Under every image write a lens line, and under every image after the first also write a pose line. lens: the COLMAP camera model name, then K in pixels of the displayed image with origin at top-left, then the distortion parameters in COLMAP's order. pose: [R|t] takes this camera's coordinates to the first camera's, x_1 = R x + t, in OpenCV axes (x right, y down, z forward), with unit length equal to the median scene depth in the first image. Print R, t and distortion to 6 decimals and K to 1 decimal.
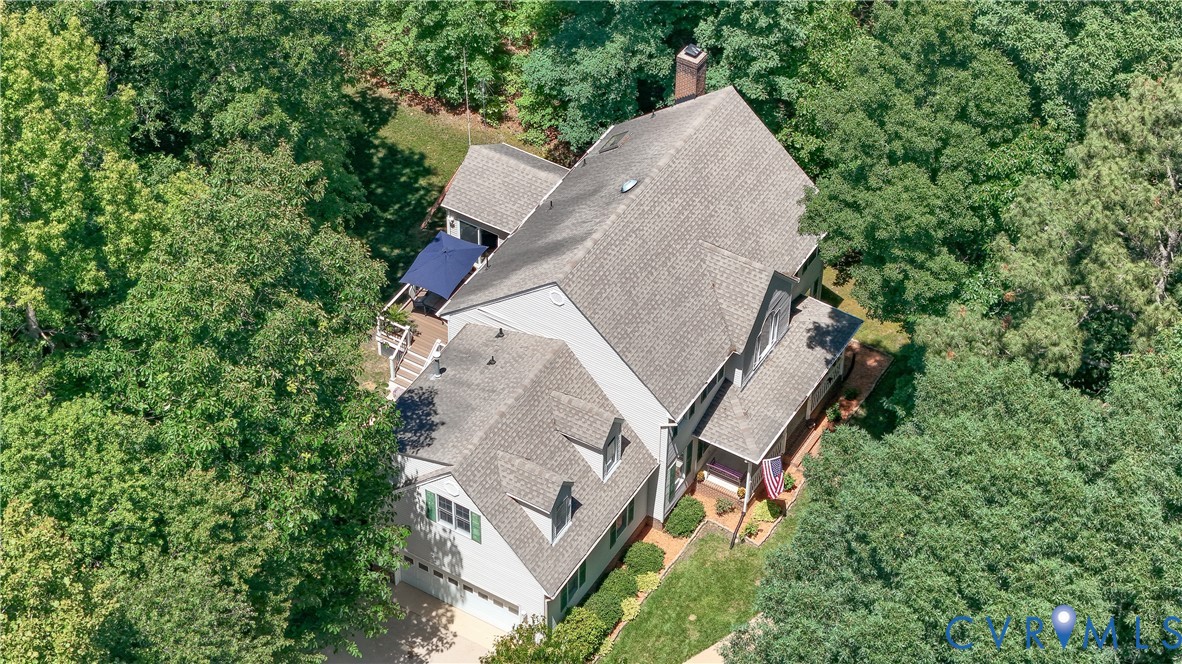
lens RADIAL K [[2374.2, 0, 590.8], [0, 2374.2, 331.6], [0, 0, 1]] dist [-0.277189, 0.000000]
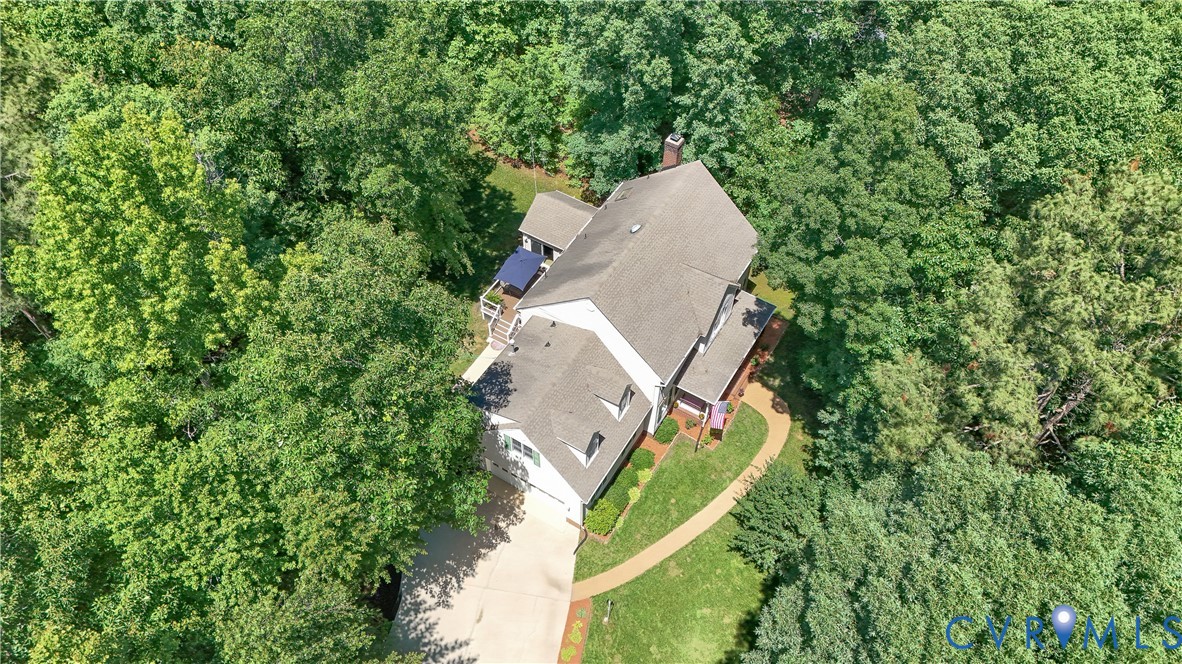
lens RADIAL K [[863.4, 0, 590.8], [0, 863.4, 338.6], [0, 0, 1]] dist [0.027058, -0.040817]
pose [[0.999979, 0.005536, -0.003232, -0.011510], [-0.005051, 0.990885, 0.134615, -0.067290], [0.003947, -0.134596, 0.990893, 0.437317]]
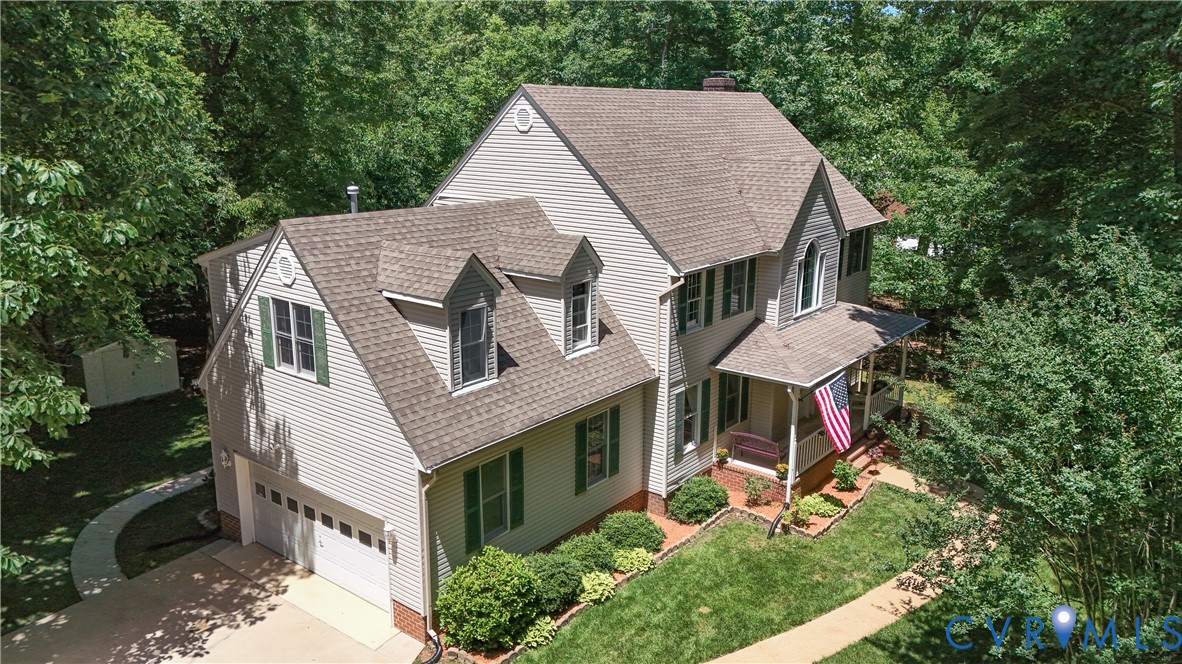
lens RADIAL K [[863.4, 0, 596.8], [0, 863.4, 335.5], [0, 0, 1]] dist [0.027058, -0.040817]
pose [[0.992662, 0.025309, -0.118245, 0.040548], [-0.081899, 0.860145, -0.503431, 0.172613], [0.088966, 0.509421, 0.855906, 0.792638]]
